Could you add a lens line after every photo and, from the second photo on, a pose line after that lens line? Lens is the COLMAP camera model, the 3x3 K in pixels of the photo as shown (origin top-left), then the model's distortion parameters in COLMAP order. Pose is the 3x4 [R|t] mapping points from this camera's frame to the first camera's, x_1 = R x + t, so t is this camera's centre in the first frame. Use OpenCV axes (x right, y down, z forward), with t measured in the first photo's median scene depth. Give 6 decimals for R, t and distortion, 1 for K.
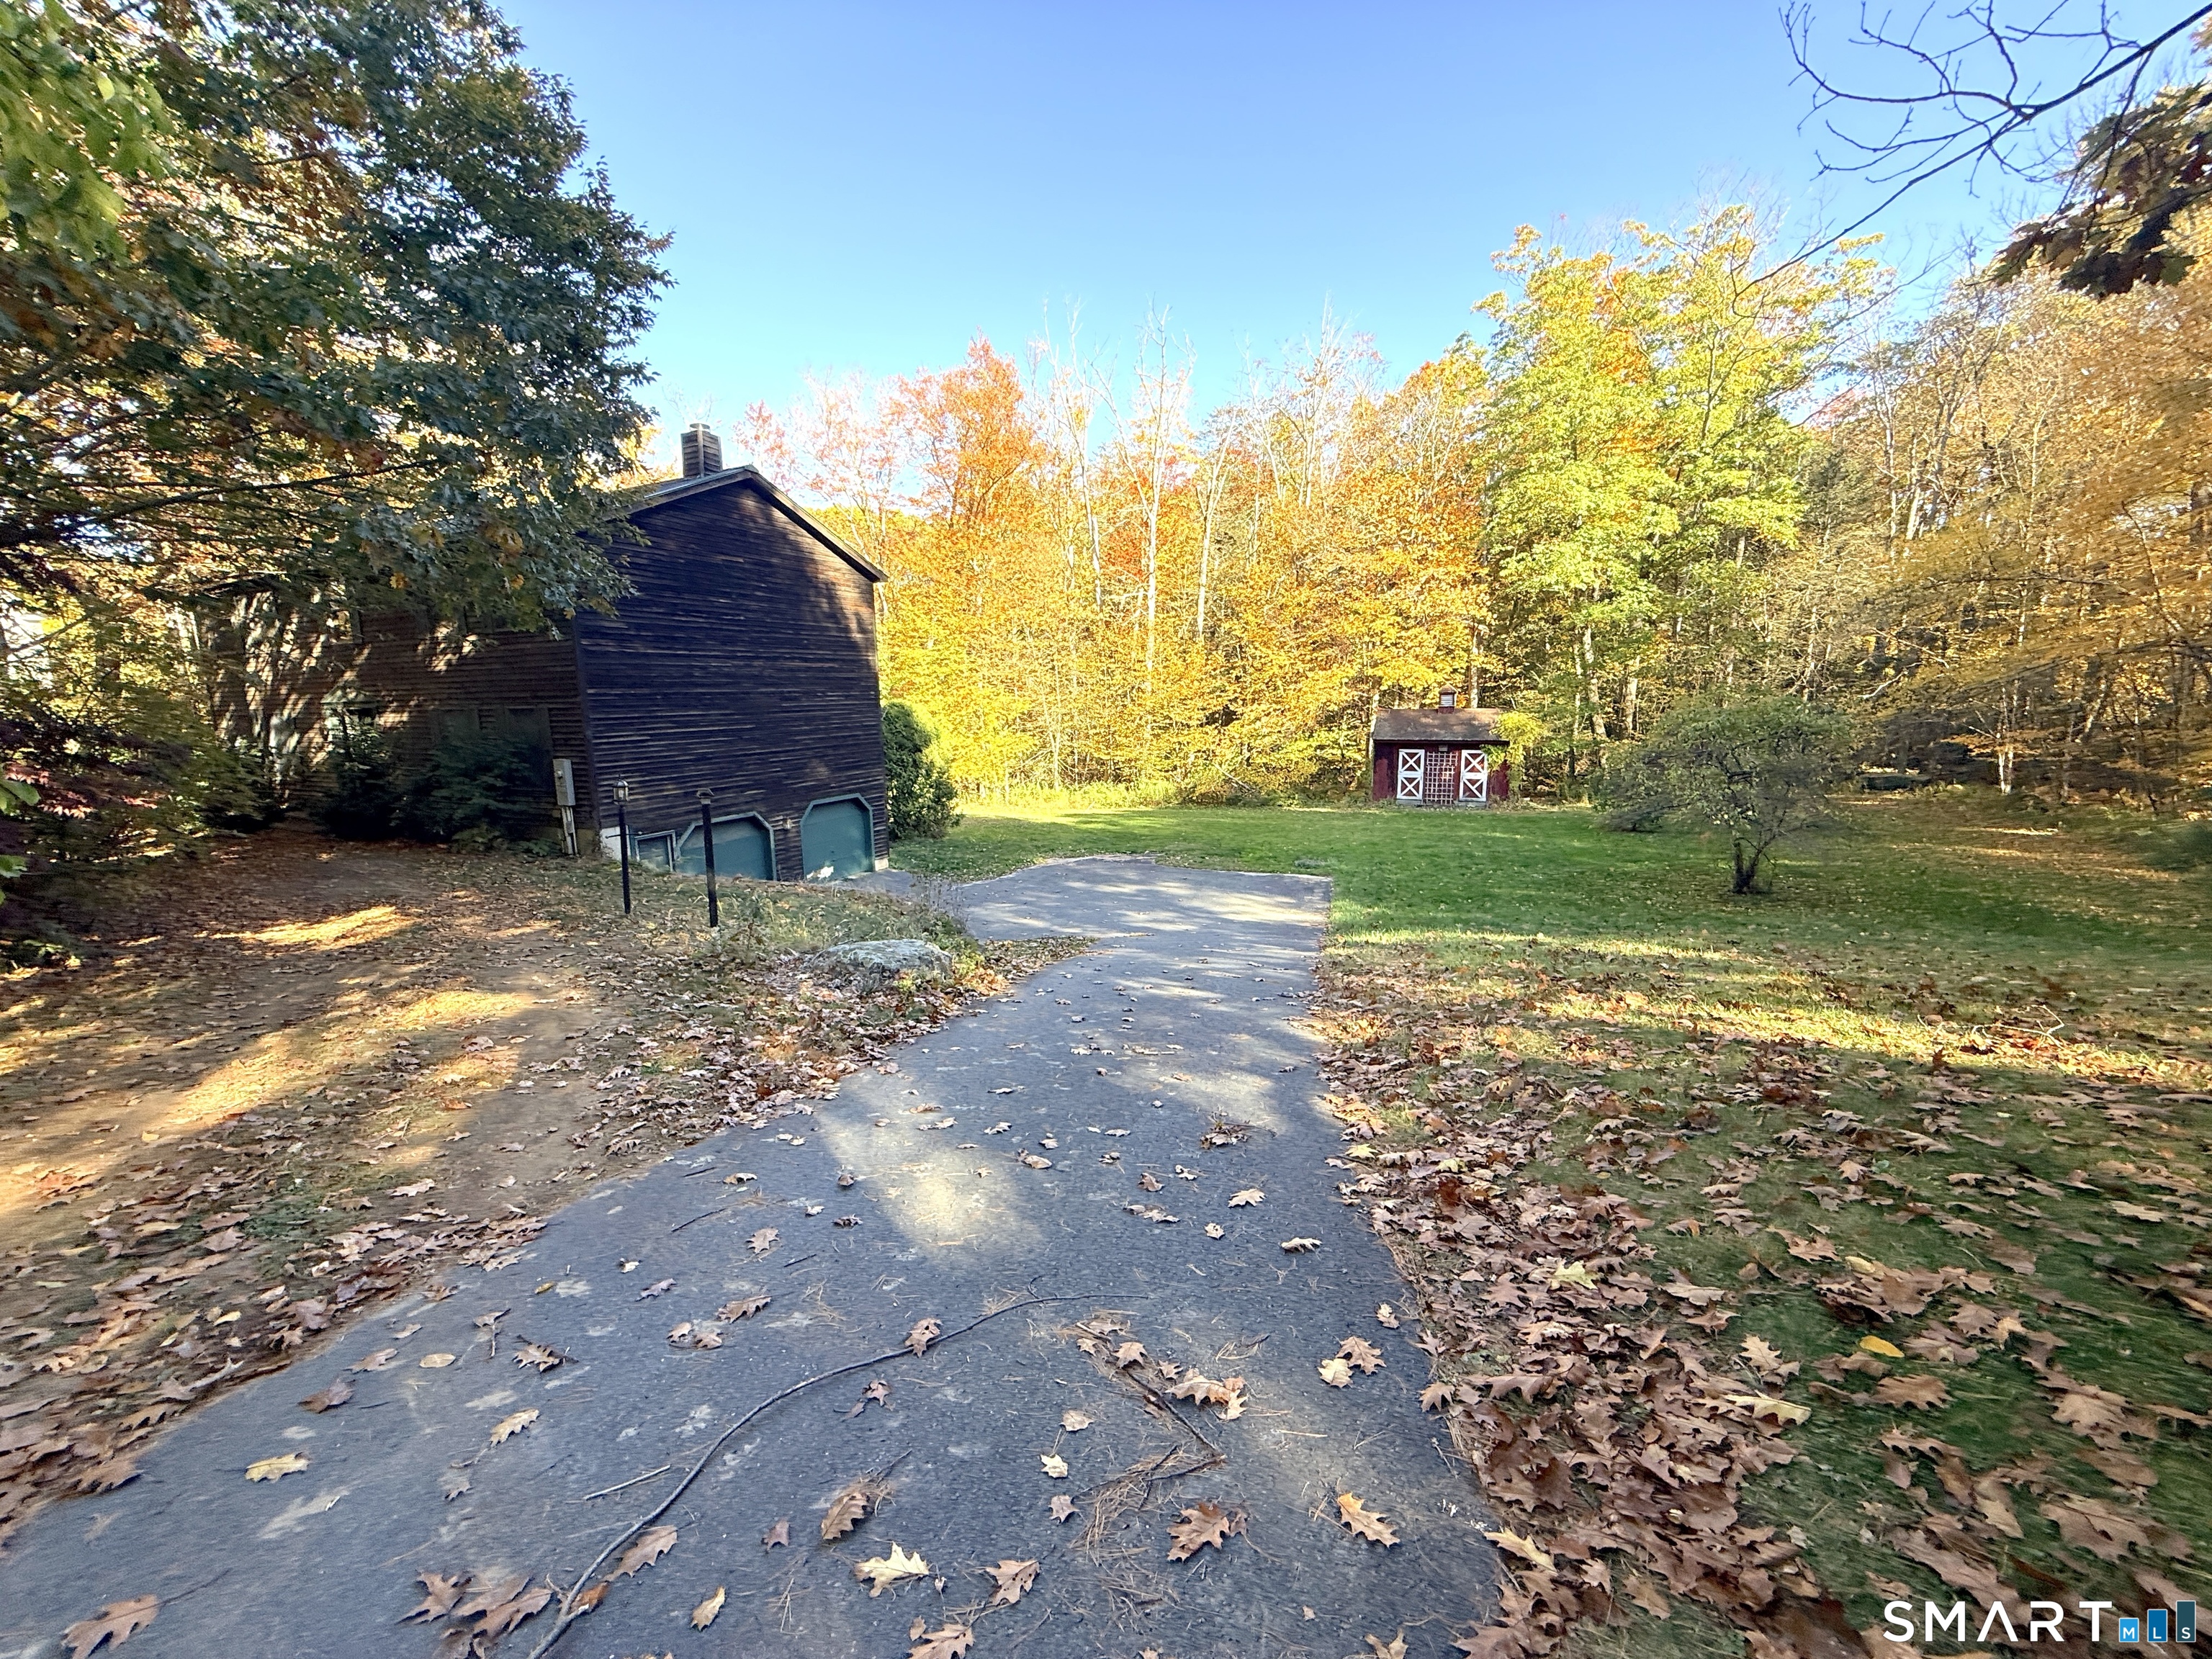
lens RADIAL K [[882.0, 0, 1105.2], [0, 882.0, 838.6], [0, 0, 1]] dist [-0.002648, 0.000018]
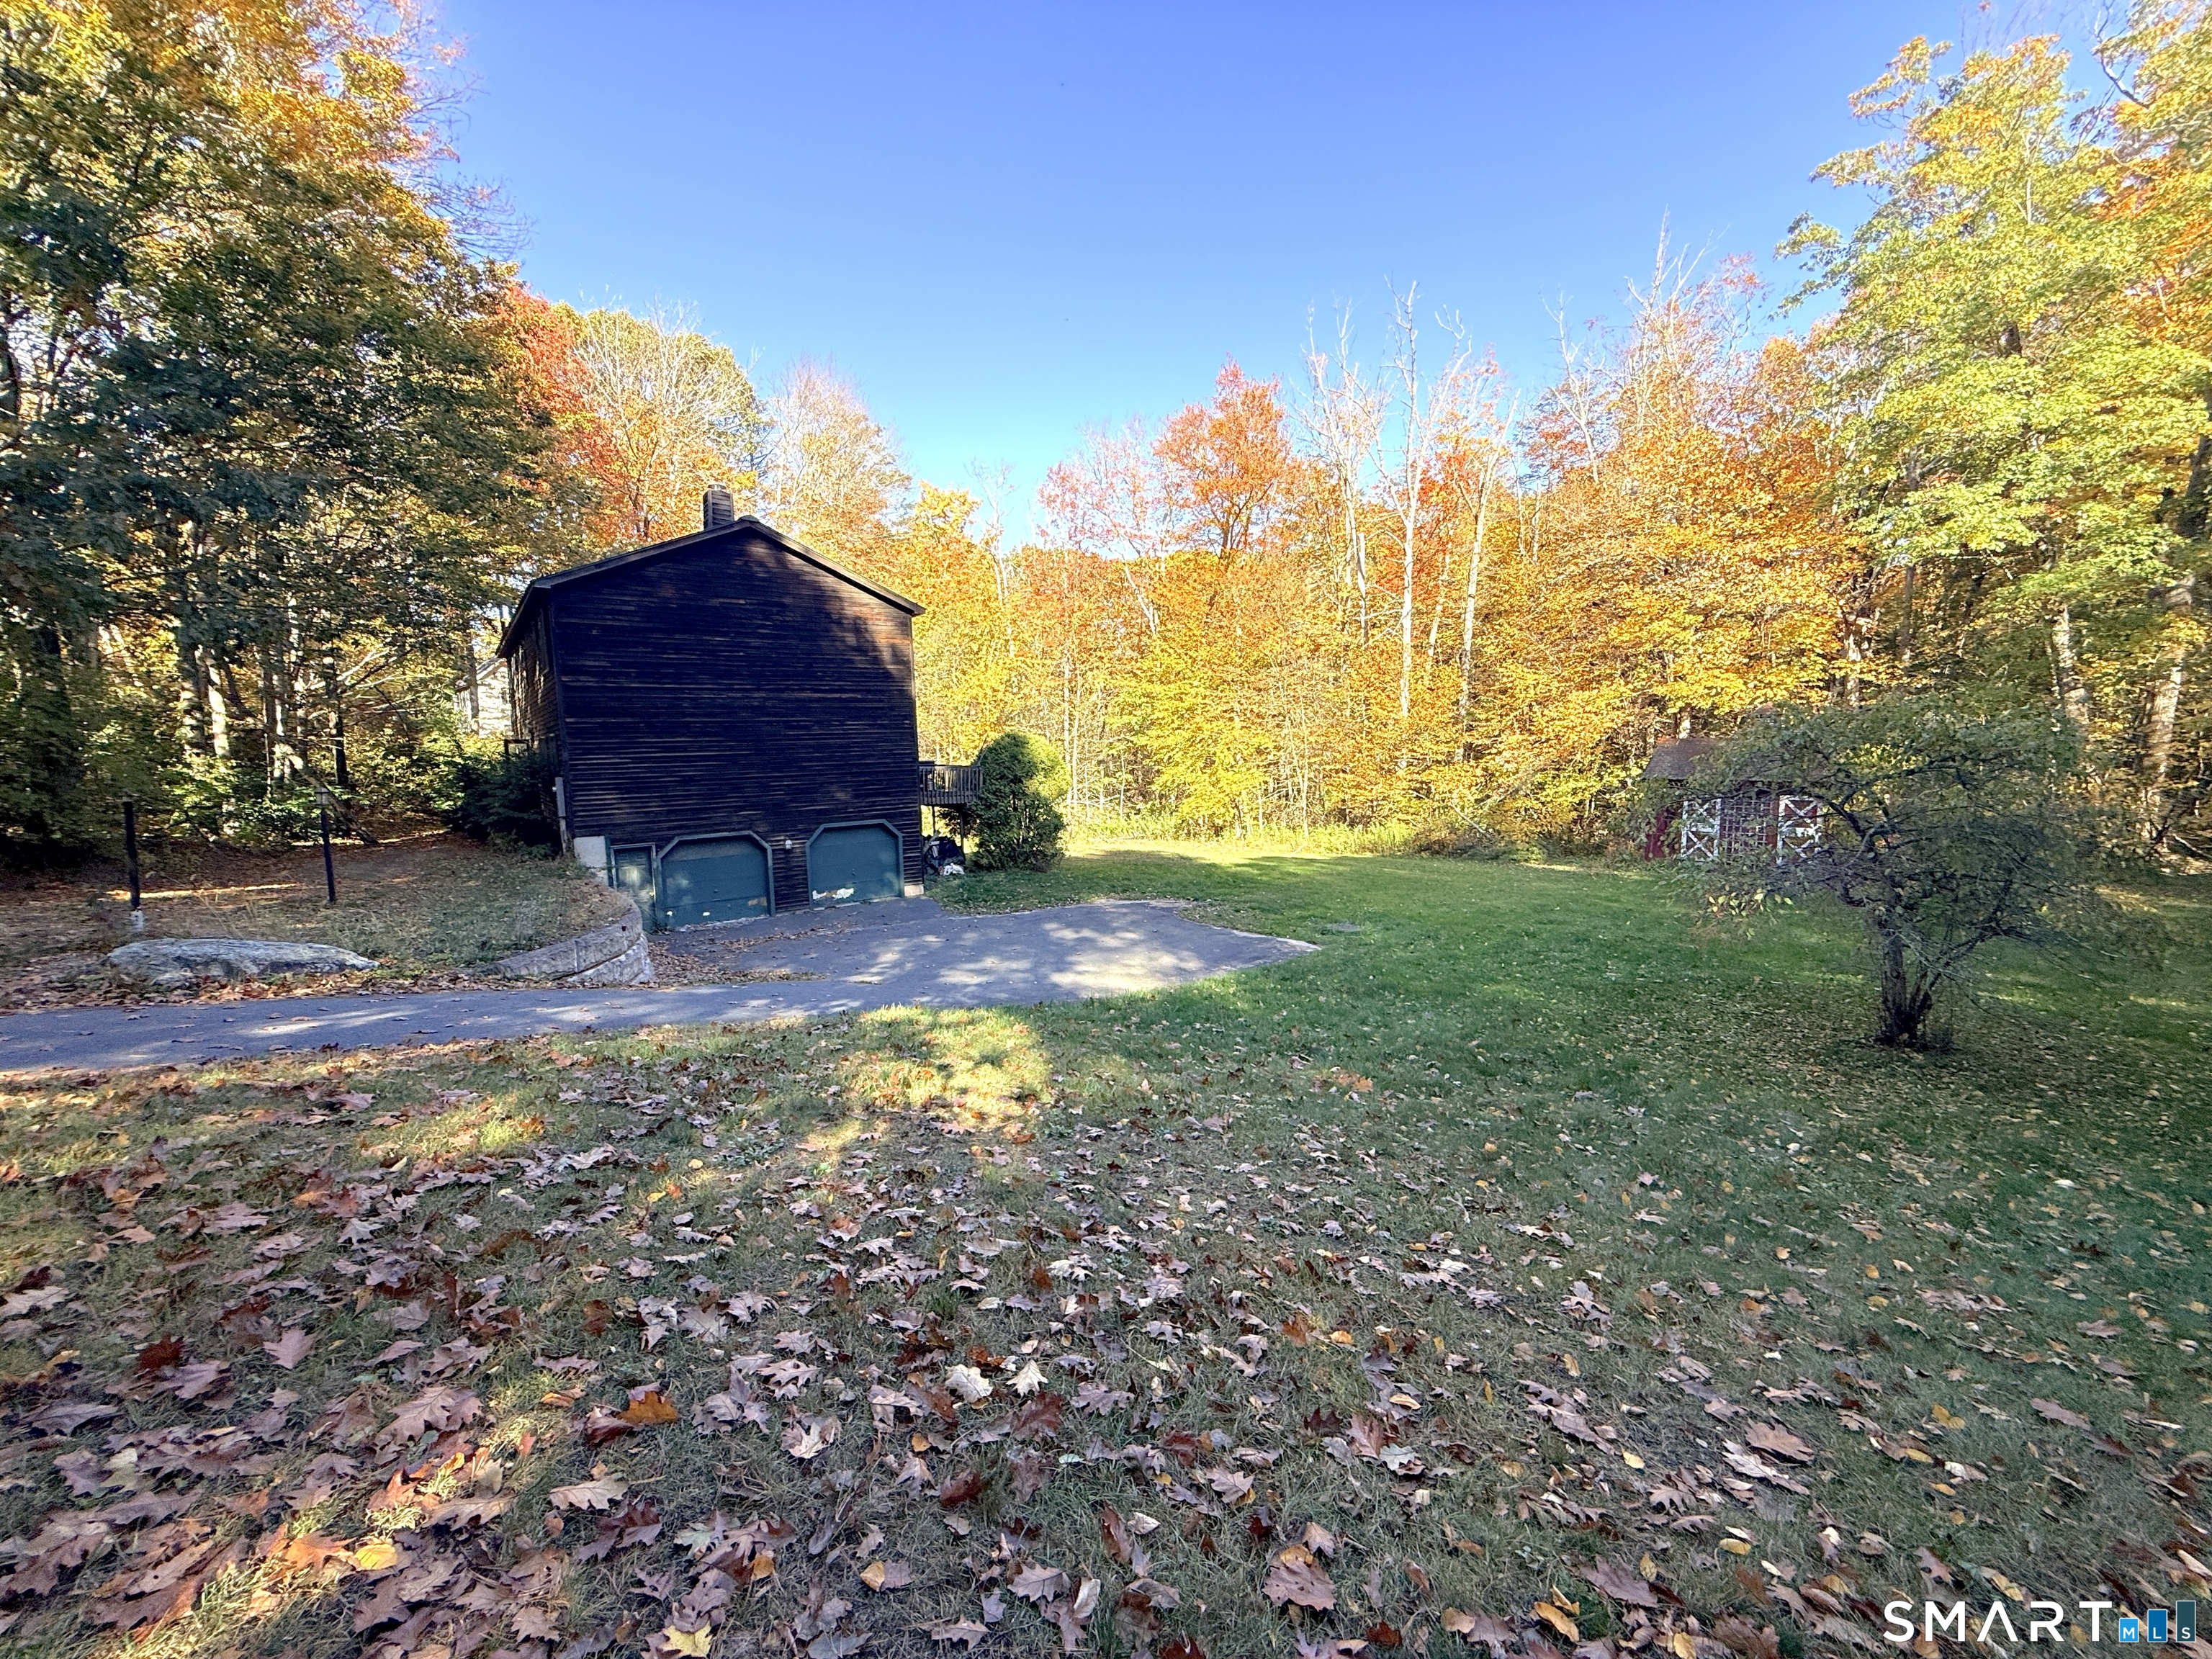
lens RADIAL K [[882.0, 0, 1106.5], [0, 882.0, 823.2], [0, 0, 1]] dist [-0.002648, 0.000018]
pose [[0.883044, 0.034664, -0.468007, 0.430028], [-0.064692, 0.996739, -0.048235, -0.013965], [0.464809, 0.072870, 0.882407, 0.218091]]
